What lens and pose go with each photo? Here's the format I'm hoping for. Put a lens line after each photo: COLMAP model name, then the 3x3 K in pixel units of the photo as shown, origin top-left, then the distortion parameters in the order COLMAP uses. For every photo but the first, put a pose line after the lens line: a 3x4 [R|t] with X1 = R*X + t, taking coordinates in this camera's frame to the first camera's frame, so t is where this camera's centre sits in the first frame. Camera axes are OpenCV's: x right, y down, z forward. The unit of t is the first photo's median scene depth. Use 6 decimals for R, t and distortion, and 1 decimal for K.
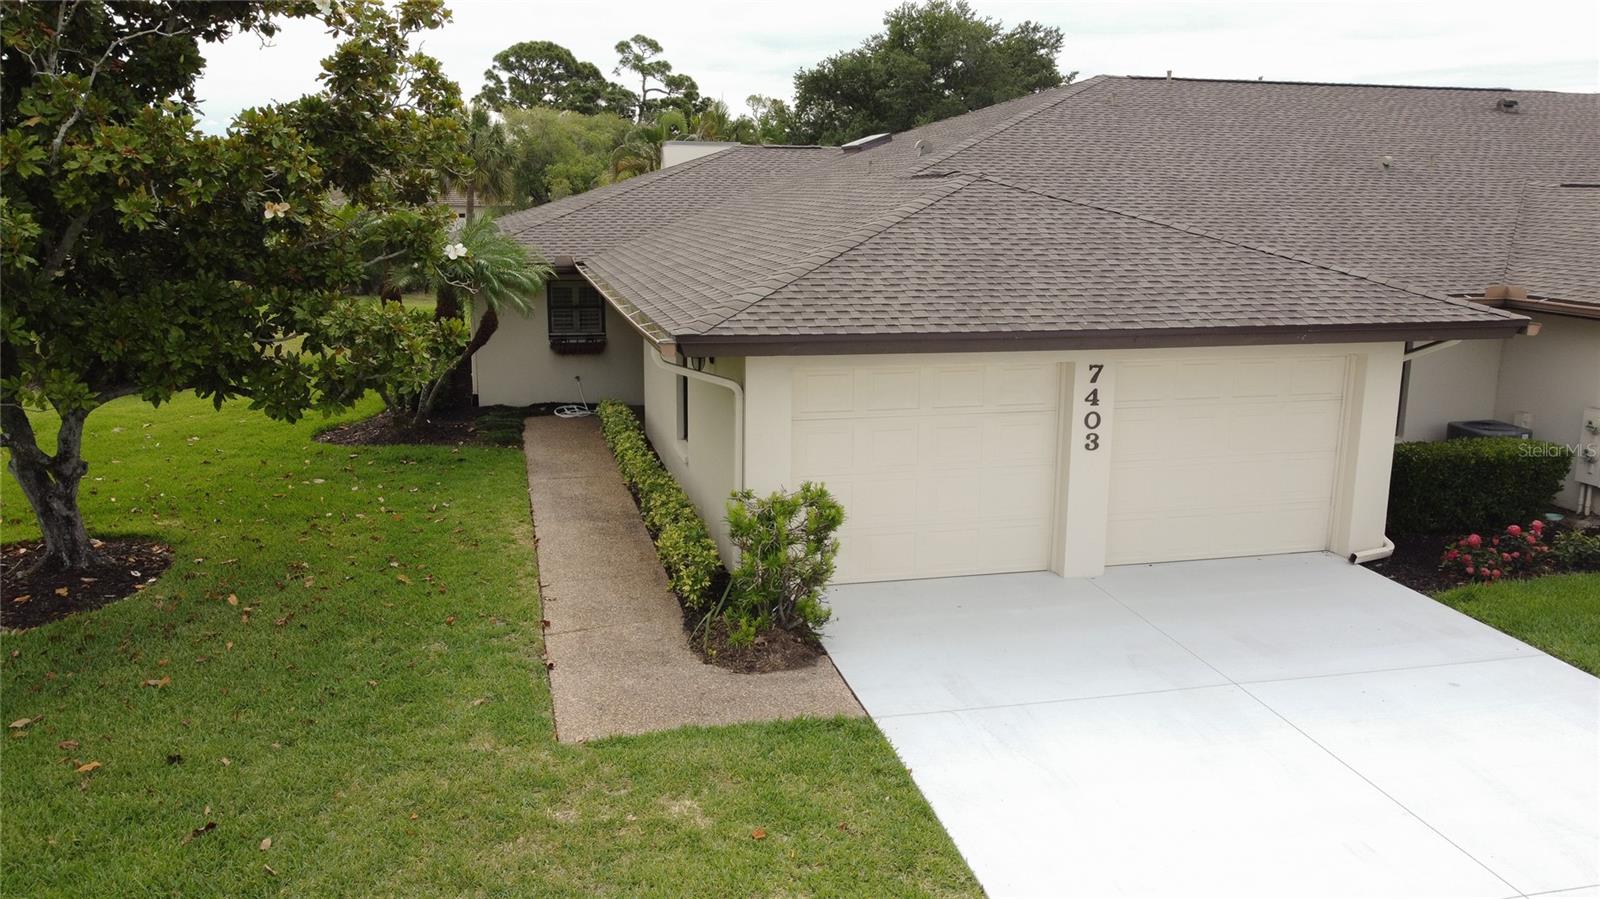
lens RADIAL K [[1240.8, 0, 798.1], [0, 1240.8, 453.3], [0, 0, 1]] dist [-0.001740, -0.003574]
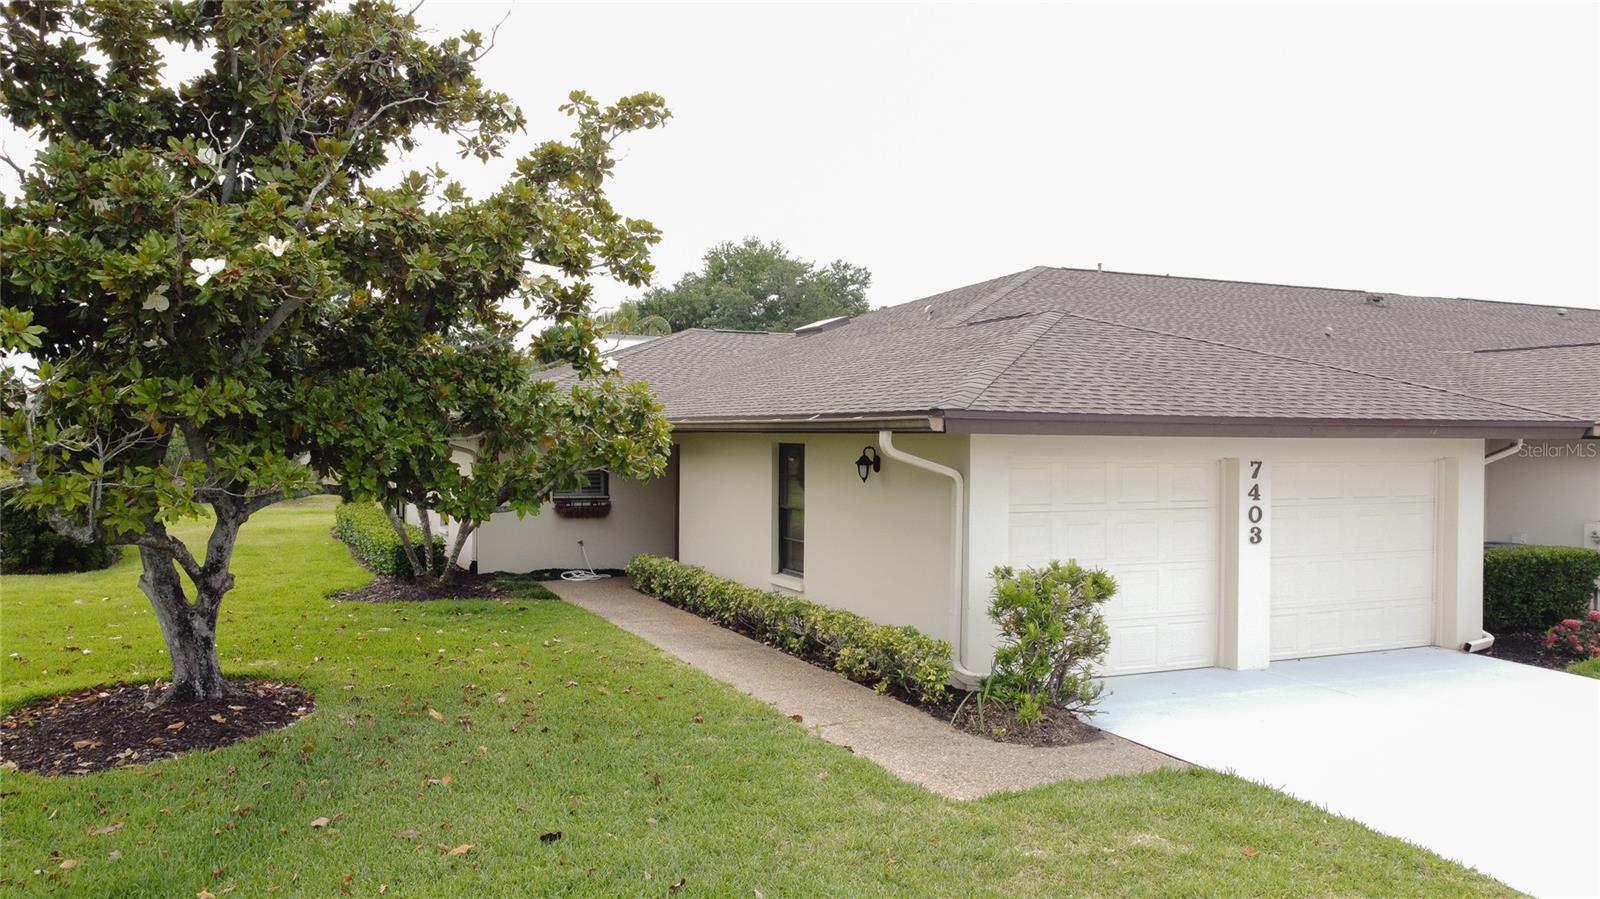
lens RADIAL K [[1240.8, 0, 796.2], [0, 1240.8, 453.1], [0, 0, 1]] dist [-0.001740, -0.003574]
pose [[0.981669, -0.004298, 0.190545, -0.332920], [0.041182, 0.980912, -0.190039, 0.102690], [-0.186091, 0.194402, 0.963108, 0.049088]]
